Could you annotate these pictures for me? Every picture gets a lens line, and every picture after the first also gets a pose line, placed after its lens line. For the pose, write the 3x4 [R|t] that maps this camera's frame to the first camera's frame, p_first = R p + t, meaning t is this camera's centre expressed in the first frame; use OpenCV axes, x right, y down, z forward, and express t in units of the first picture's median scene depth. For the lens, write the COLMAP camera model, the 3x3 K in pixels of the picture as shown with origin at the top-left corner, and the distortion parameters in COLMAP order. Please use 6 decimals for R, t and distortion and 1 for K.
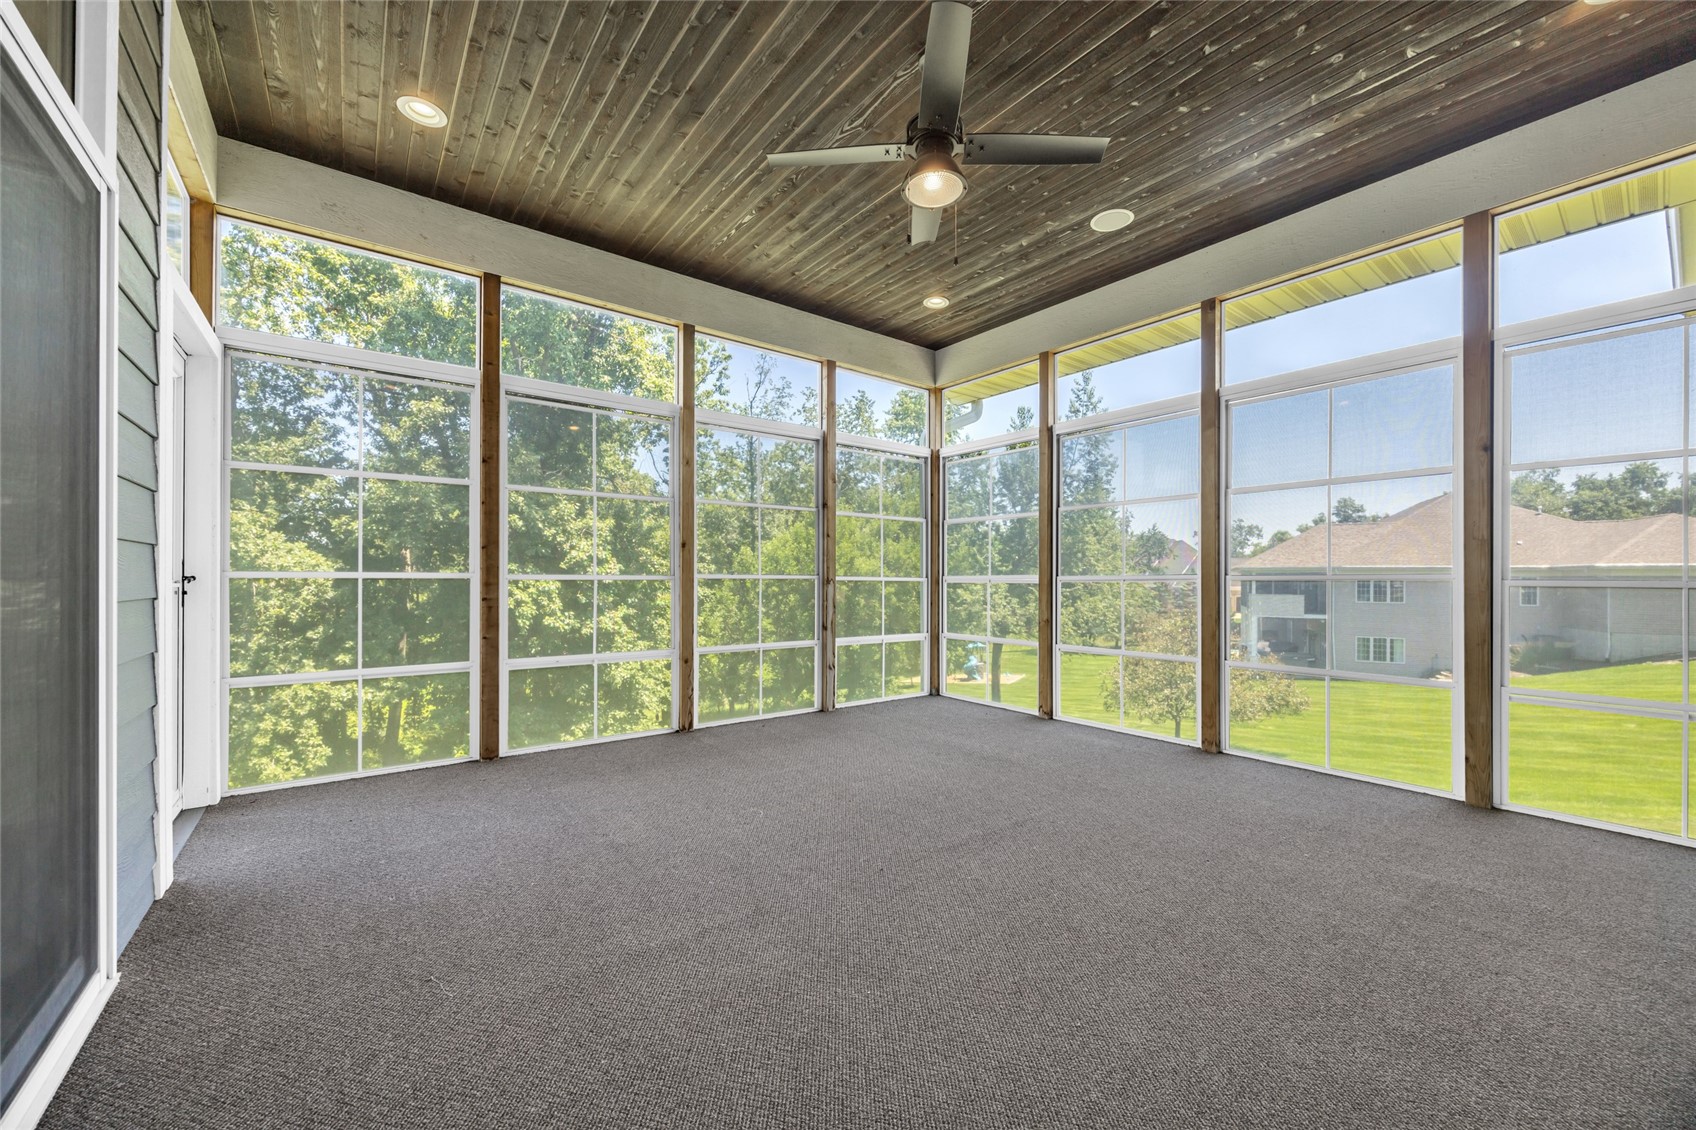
lens RADIAL K [[652.7, 0, 854.4], [0, 652.7, 578.8], [0, 0, 1]] dist [-0.000708, -0.000037]
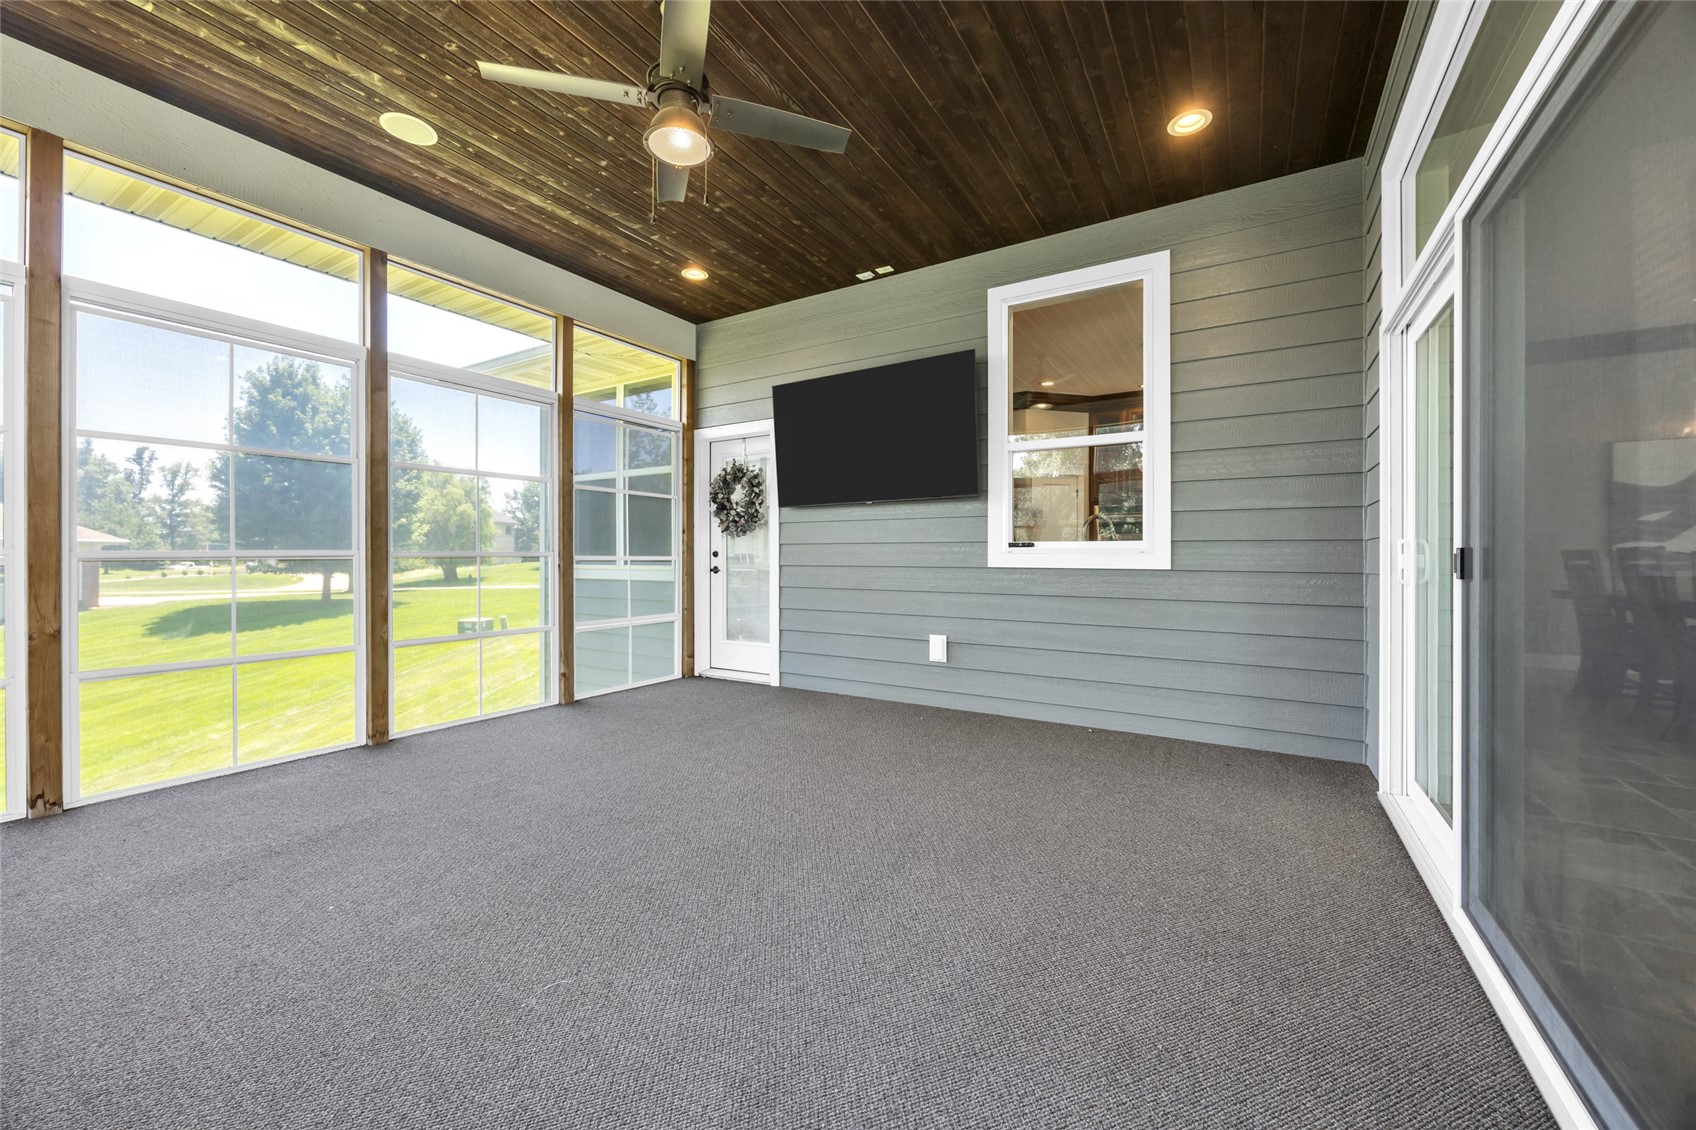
lens RADIAL K [[651.7, 0, 847.4], [0, 651.7, 559.8], [0, 0, 1]] dist [0.000198, 0.000186]
pose [[-0.356709, -0.006982, 0.934190, -0.555381], [-0.001845, 0.999975, 0.006769, -0.001880], [-0.934214, 0.000691, -0.356713, 0.725001]]
